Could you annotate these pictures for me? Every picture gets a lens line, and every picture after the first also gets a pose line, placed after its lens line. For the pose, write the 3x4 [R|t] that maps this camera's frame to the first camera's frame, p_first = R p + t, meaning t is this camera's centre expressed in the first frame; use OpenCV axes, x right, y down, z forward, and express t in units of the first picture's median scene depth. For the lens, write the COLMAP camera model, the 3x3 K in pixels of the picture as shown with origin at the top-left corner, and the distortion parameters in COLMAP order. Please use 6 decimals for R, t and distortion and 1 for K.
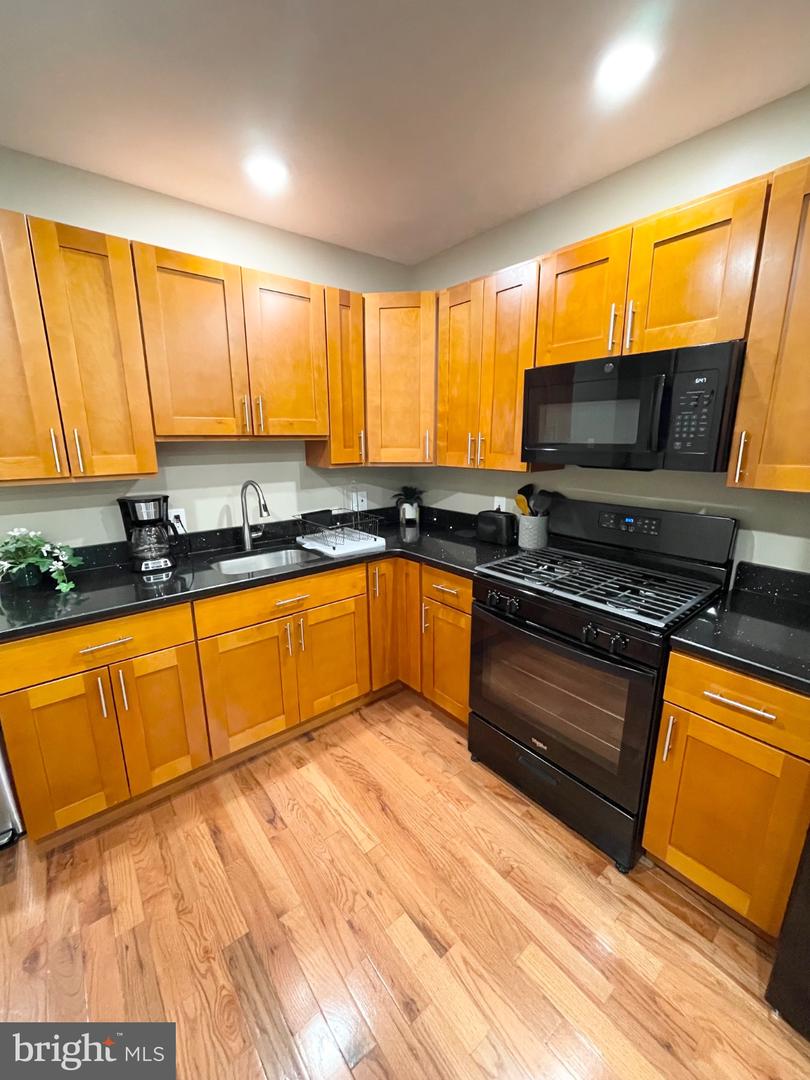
lens RADIAL K [[436.9, 0, 404.7], [0, 436.9, 538.2], [0, 0, 1]] dist [-0.000260, 0.000174]
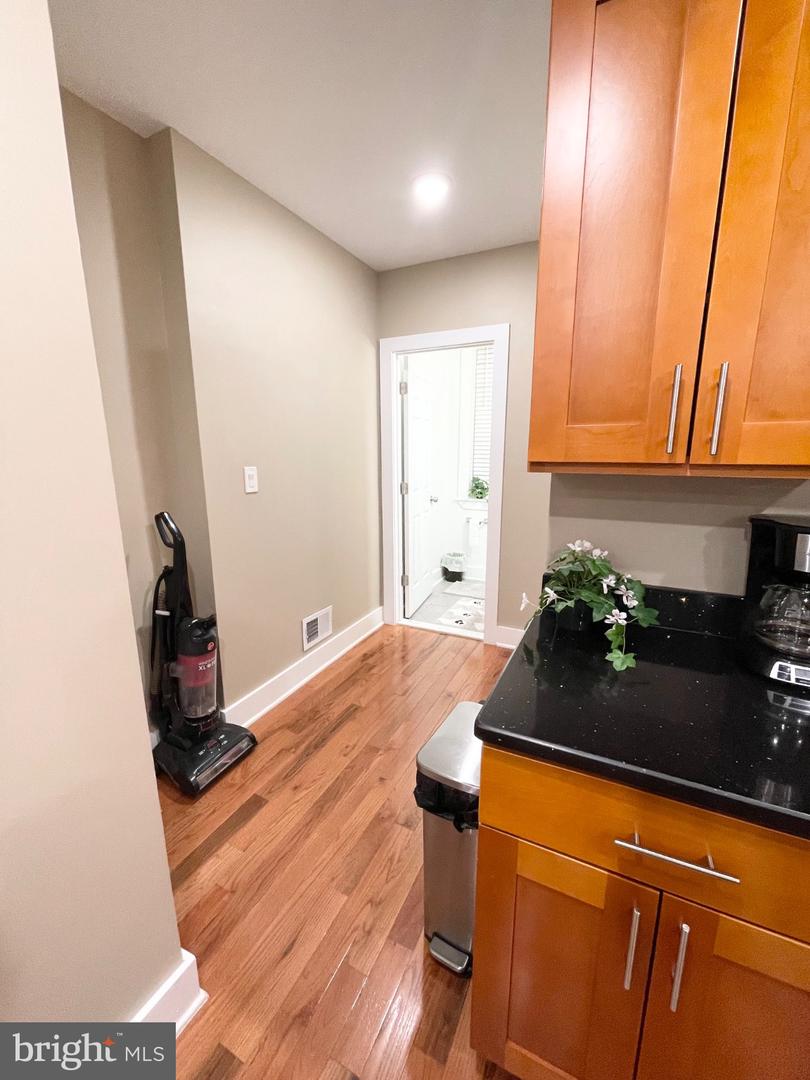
lens RADIAL K [[436.9, 0, 405.7], [0, 436.9, 535.4], [0, 0, 1]] dist [-0.000260, 0.000174]
pose [[0.421174, 0.179489, -0.889042, -0.371700], [-0.204118, 0.973835, 0.099909, -0.038177], [0.883713, 0.139390, 0.446790, 0.424606]]
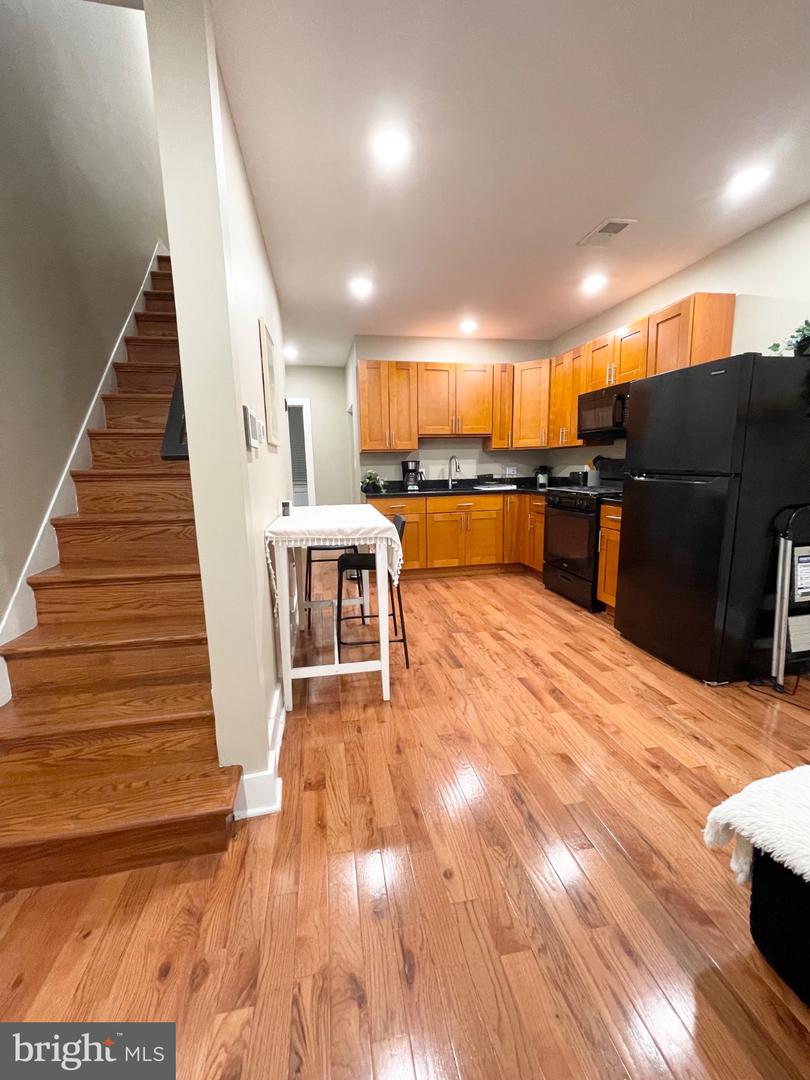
lens RADIAL K [[436.9, 0, 405.3], [0, 436.9, 536.8], [0, 0, 1]] dist [-0.000260, 0.000174]
pose [[0.883006, 0.058677, -0.465680, 0.530572], [-0.088183, 0.995227, -0.041808, 0.430520], [0.461004, 0.077982, 0.883965, -1.126676]]
